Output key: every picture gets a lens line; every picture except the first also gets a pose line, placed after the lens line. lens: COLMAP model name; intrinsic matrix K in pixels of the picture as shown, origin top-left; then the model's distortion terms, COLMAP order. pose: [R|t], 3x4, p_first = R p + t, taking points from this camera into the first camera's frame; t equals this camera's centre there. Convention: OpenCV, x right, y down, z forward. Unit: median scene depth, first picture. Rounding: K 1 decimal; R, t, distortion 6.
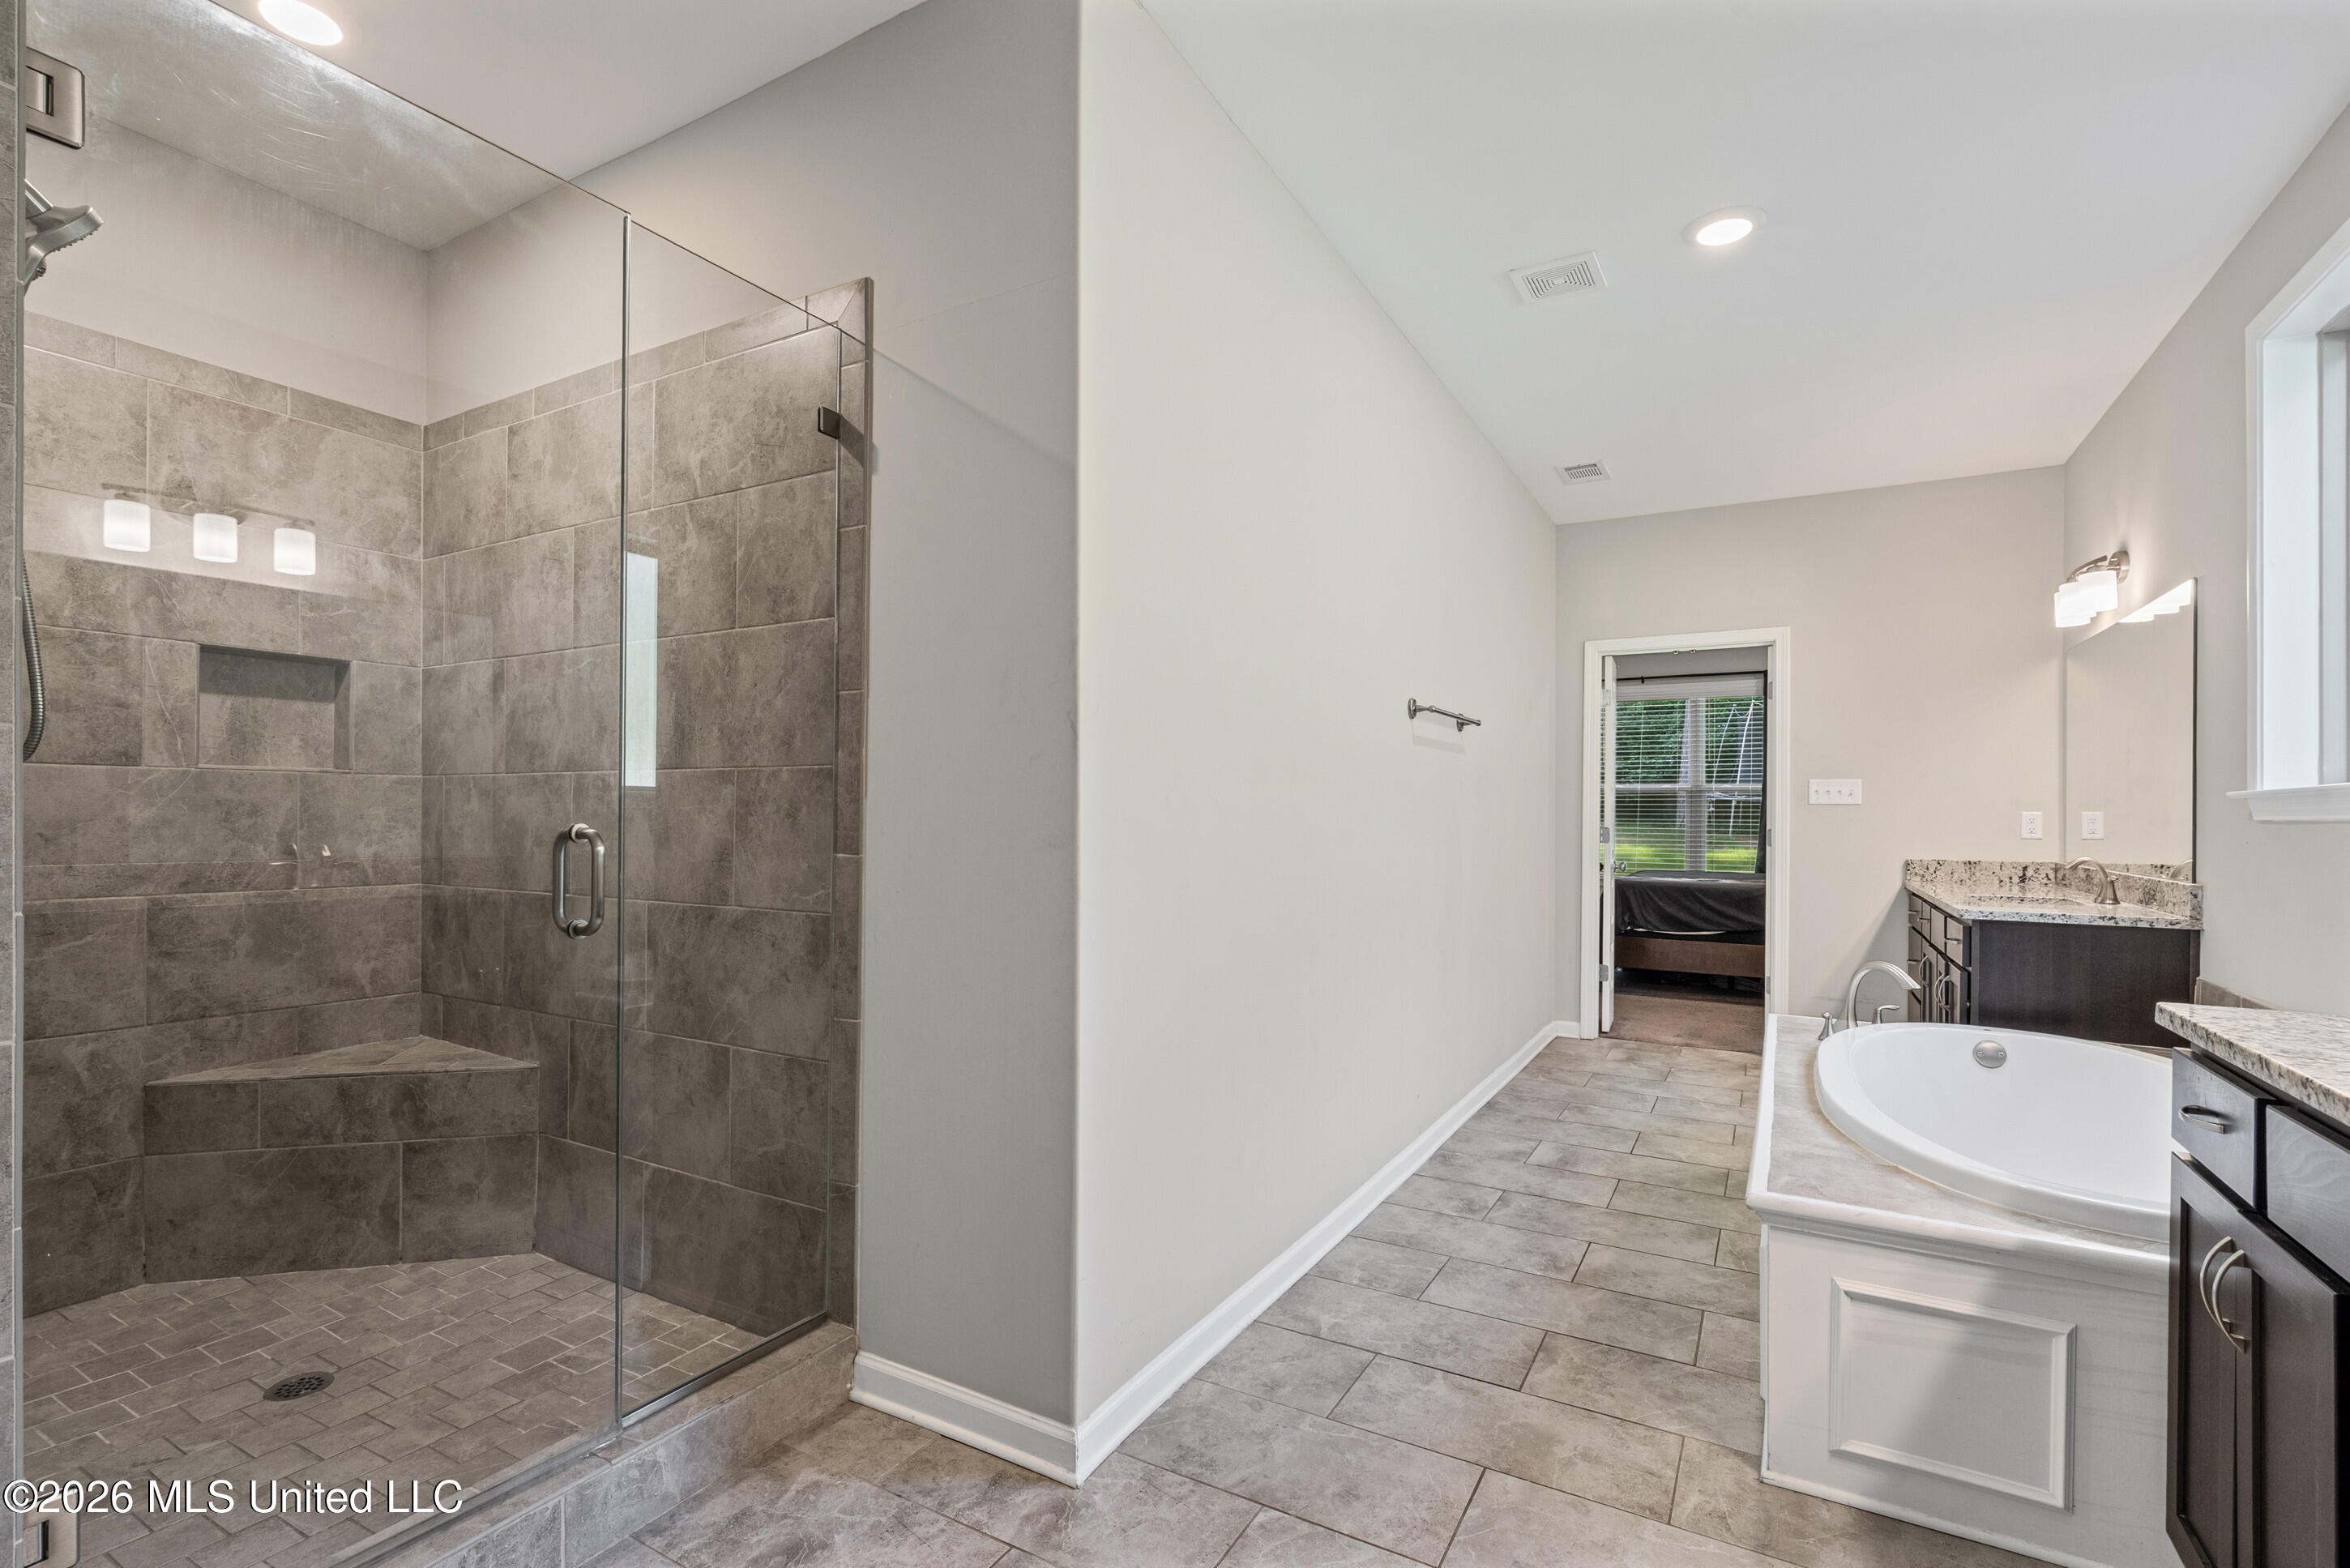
lens RADIAL K [[1082.3, 0, 1166.7], [0, 1082.3, 805.3], [0, 0, 1]] dist [-0.002336, 0.000357]
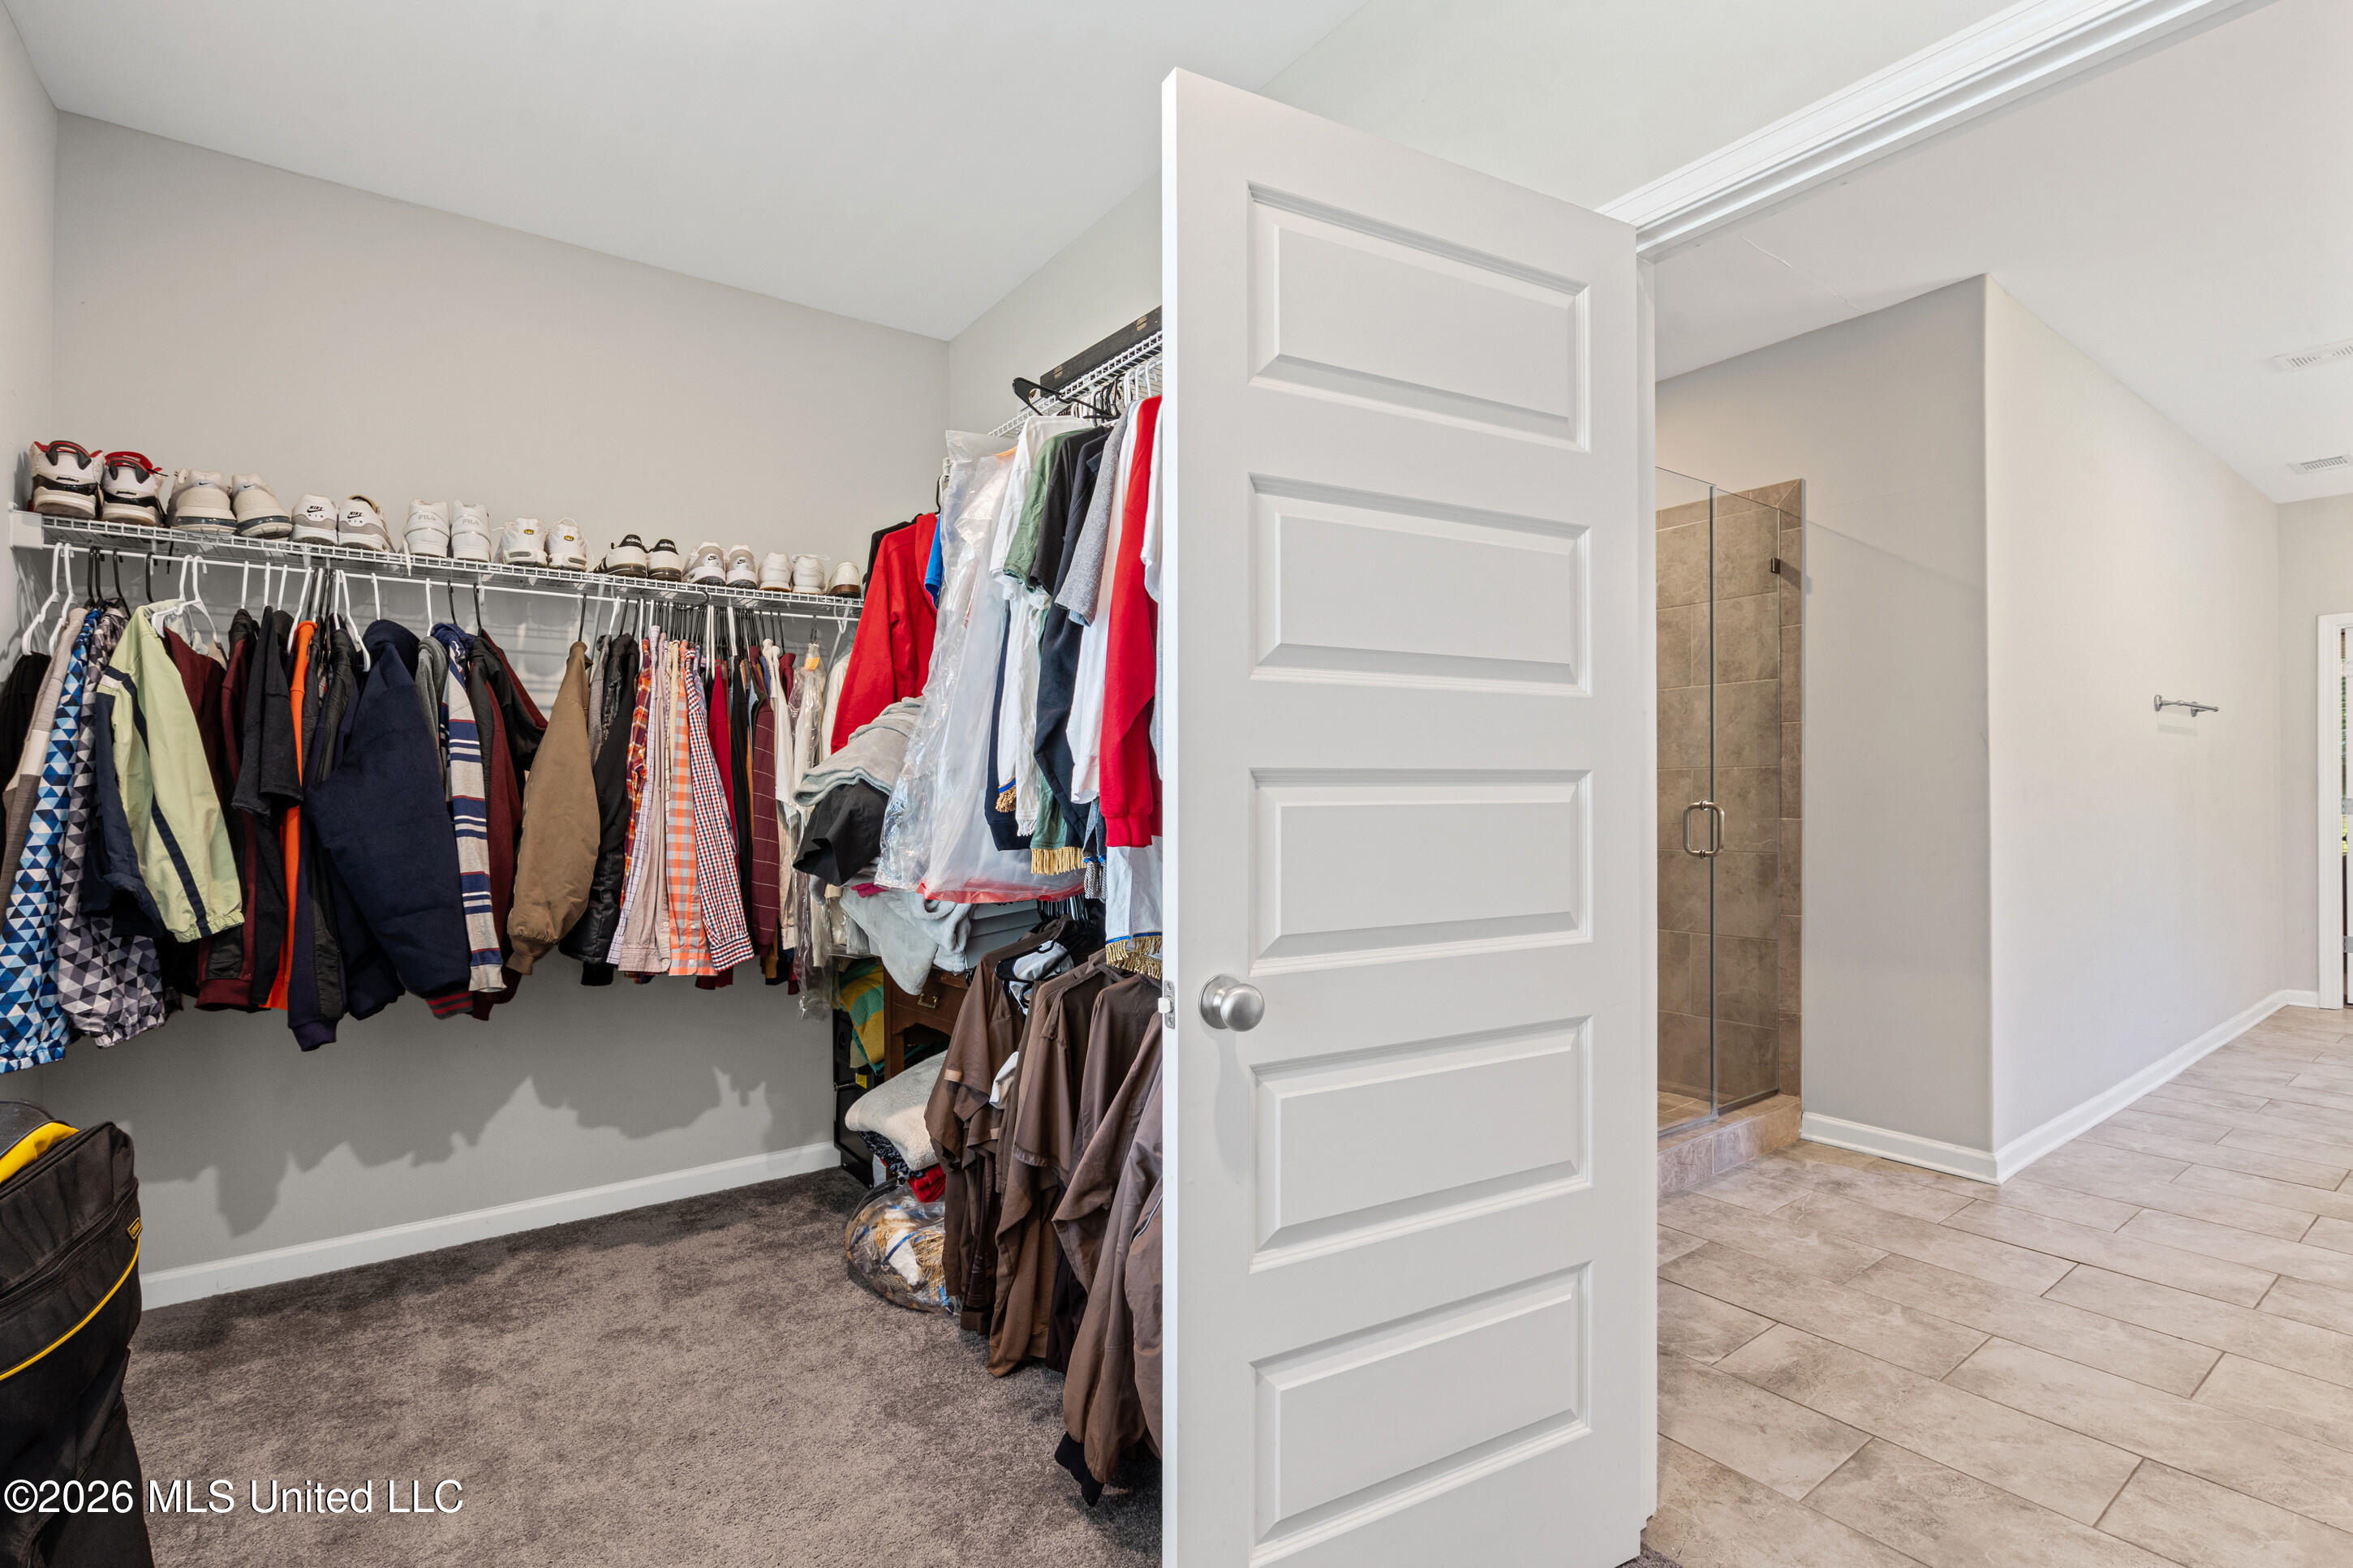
lens RADIAL K [[1073.4, 0, 1176.5], [0, 1073.4, 784.0], [0, 0, 1]] dist [0.003499, 0.001029]
pose [[0.916472, -0.016879, -0.399742, -0.484511], [0.016059, 0.999856, -0.005400, -0.013989], [0.399776, -0.001471, 0.916612, -0.898025]]
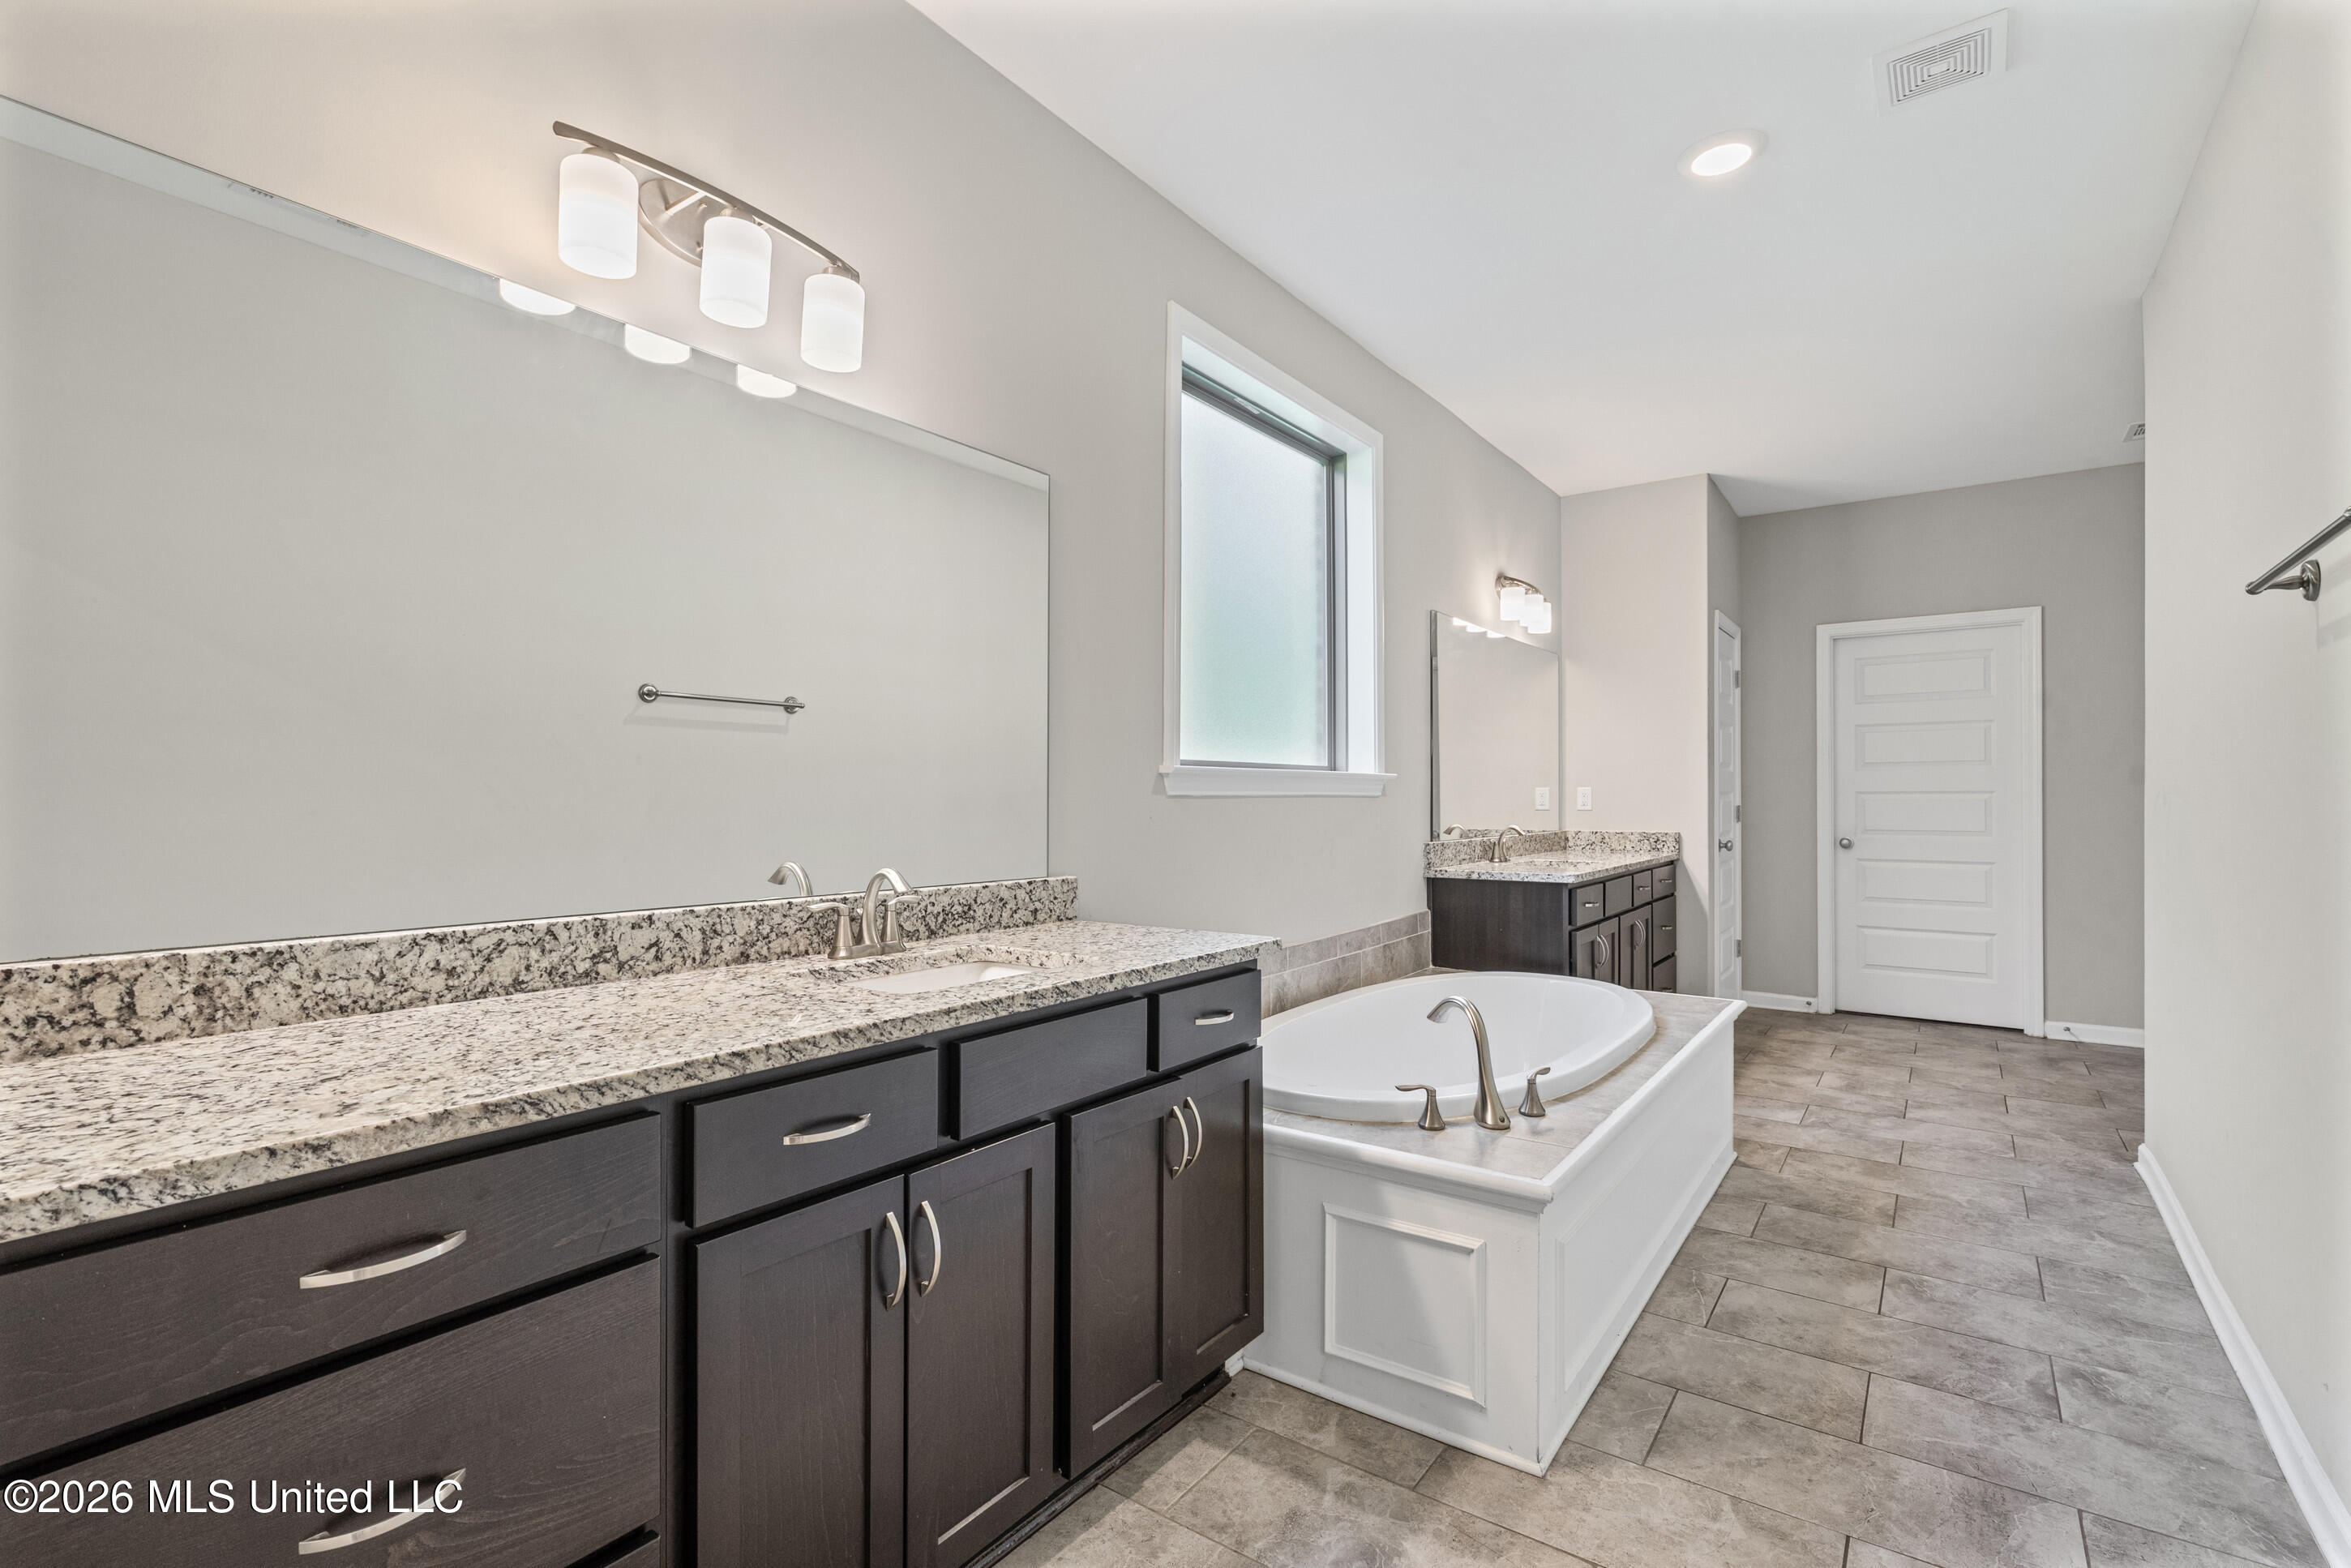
lens RADIAL K [[1082.8, 0, 1167.2], [0, 1082.8, 805.3], [0, 0, 1]] dist [-0.002336, 0.000357]
pose [[-0.994114, -0.006274, 0.108156, 1.089558], [-0.006870, 0.999963, -0.005137, 0.036462], [-0.108120, -0.005850, -0.994121, 2.427656]]
